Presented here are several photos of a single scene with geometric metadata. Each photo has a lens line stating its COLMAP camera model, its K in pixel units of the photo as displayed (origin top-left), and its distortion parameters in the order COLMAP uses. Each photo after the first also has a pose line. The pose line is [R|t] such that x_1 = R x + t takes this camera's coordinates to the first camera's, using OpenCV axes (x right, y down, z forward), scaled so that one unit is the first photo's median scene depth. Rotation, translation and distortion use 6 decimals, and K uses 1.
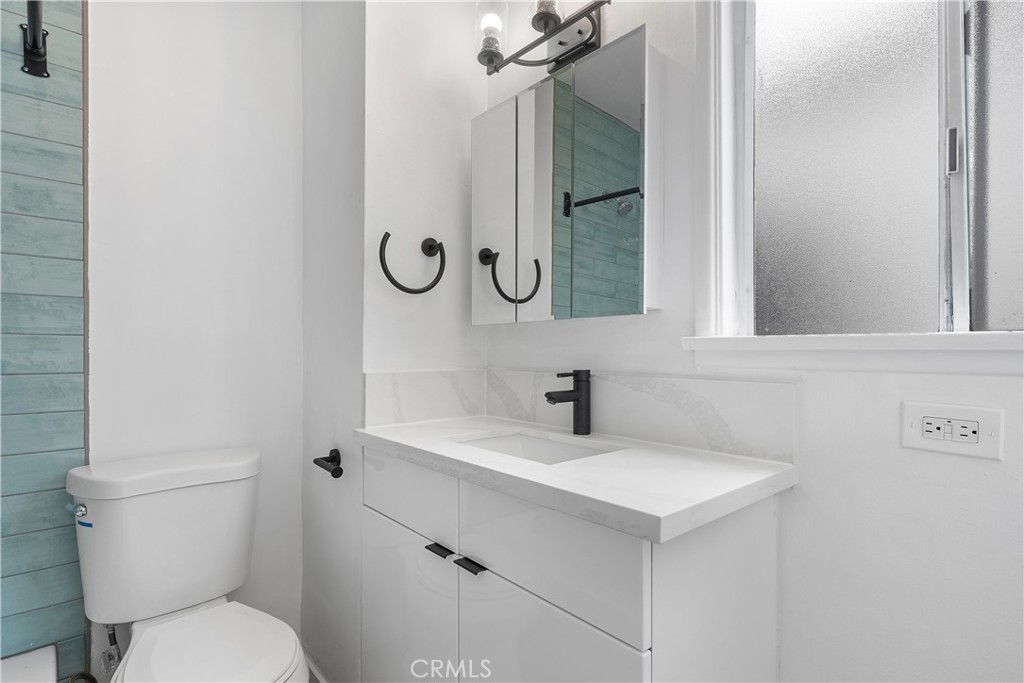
lens RADIAL K [[511.1, 0, 513.5], [0, 511.1, 347.4], [0, 0, 1]] dist [0.004465, -0.001030]
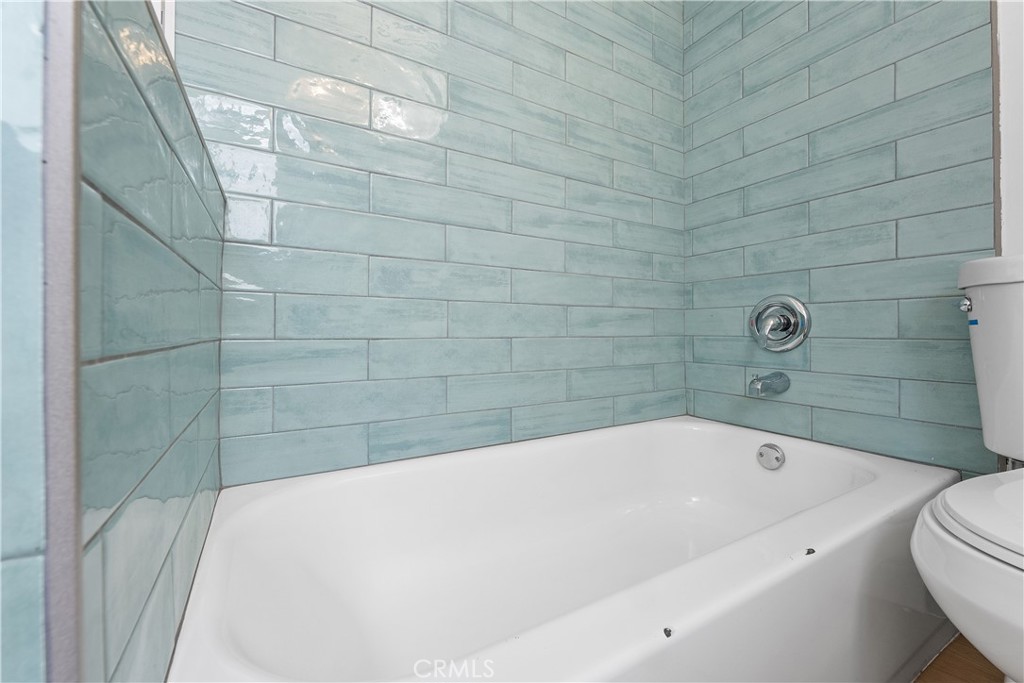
lens RADIAL K [[420.7, 0, 519.1], [0, 420.7, 333.0], [0, 0, 1]] dist [0.000686, -0.000689]
pose [[-0.191118, -0.005729, -0.981550, -0.032192], [0.006322, 0.999955, -0.007068, 0.319334], [0.981547, -0.007556, -0.191074, 0.367566]]
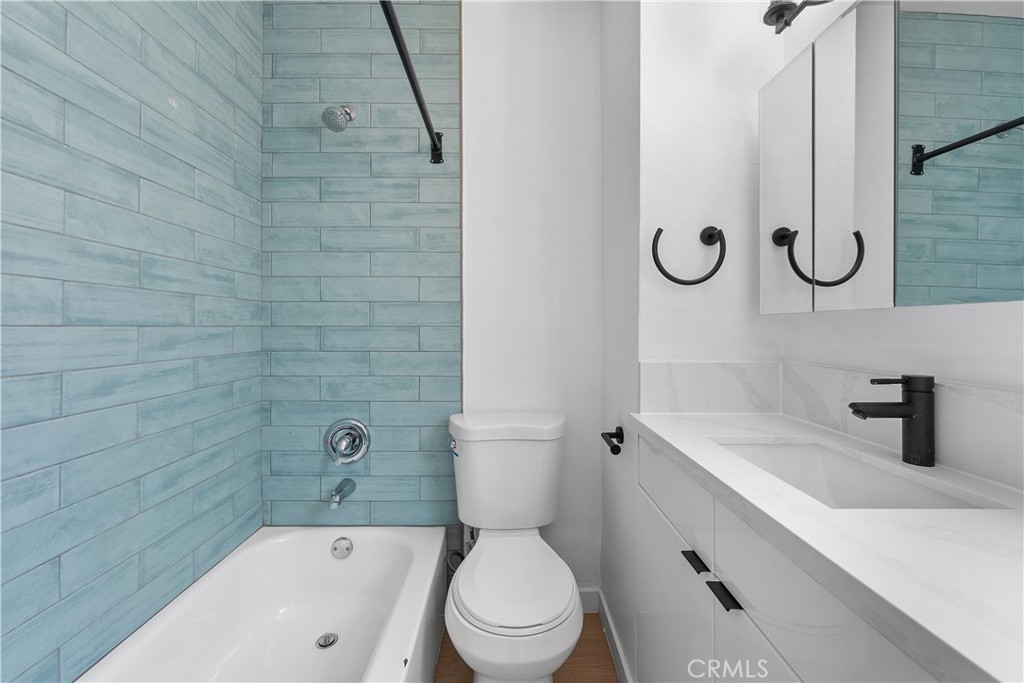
lens RADIAL K [[420.7, 0, 512.1], [0, 420.7, 323.1], [0, 0, 1]] dist [0.000686, -0.000689]
pose [[0.756038, -0.002489, -0.654523, 0.086019], [0.002116, 0.999997, -0.001359, -0.031501], [0.654525, -0.000357, 0.756041, 0.156233]]
